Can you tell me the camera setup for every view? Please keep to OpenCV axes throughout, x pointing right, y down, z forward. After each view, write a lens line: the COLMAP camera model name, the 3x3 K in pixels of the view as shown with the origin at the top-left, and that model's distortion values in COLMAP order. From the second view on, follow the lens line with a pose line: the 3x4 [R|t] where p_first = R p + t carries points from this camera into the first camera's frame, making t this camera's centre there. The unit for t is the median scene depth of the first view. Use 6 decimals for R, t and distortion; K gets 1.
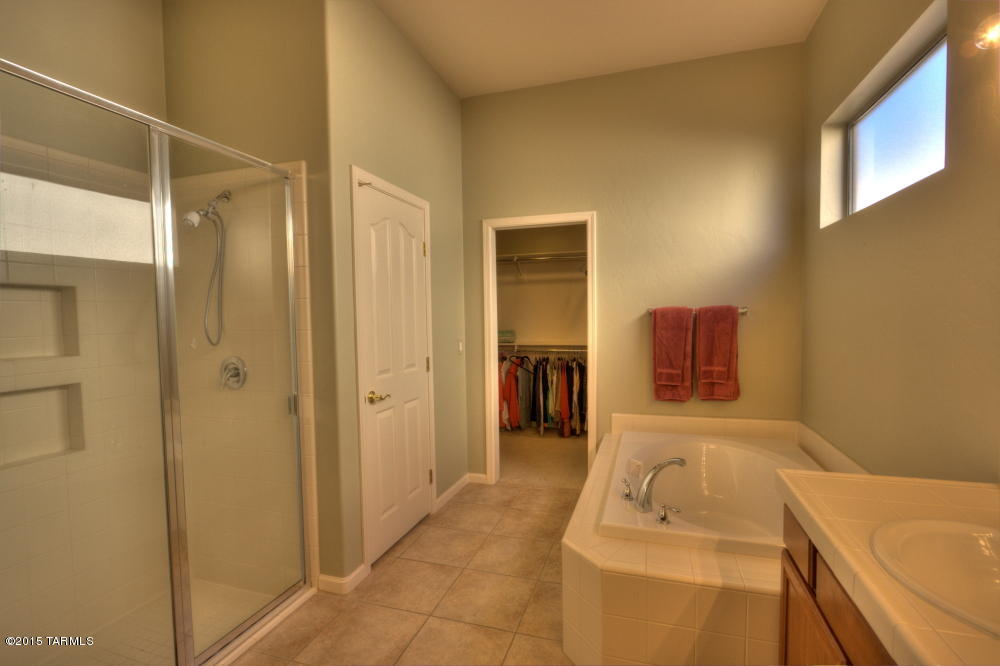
lens RADIAL K [[462.5, 0, 506.7], [0, 462.5, 337.1], [0, 0, 1]] dist [-0.014525, 0.001419]
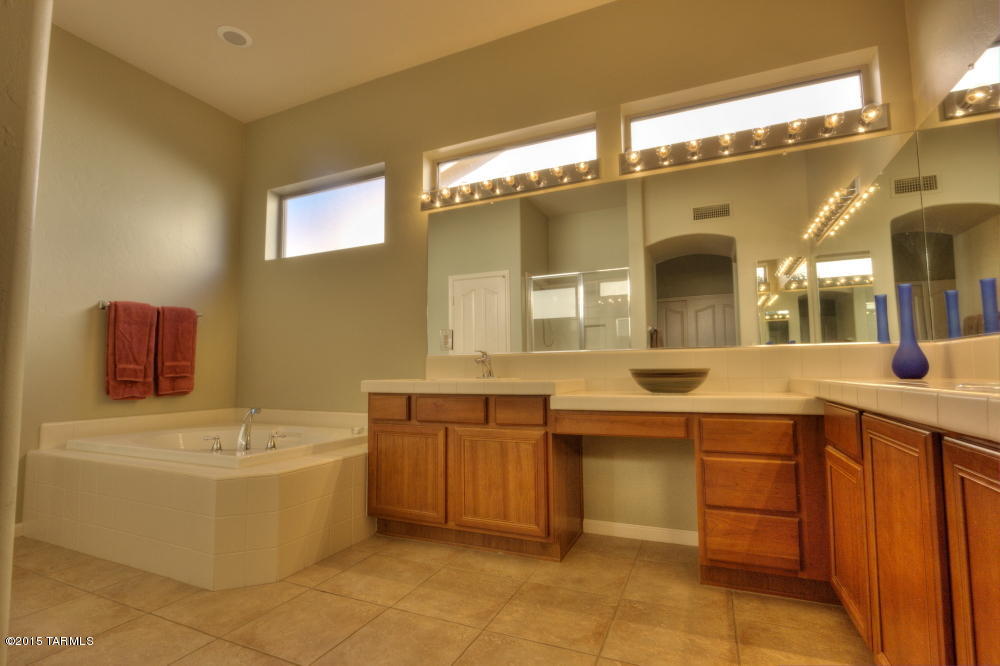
lens RADIAL K [[462.5, 0, 506.7], [0, 462.5, 337.1], [0, 0, 1]] dist [-0.014525, 0.001419]
pose [[0.113894, 0.088419, 0.989551, -0.527864], [0.054671, 0.993965, -0.095105, 0.150023], [-0.991988, 0.064932, 0.108373, 0.116705]]
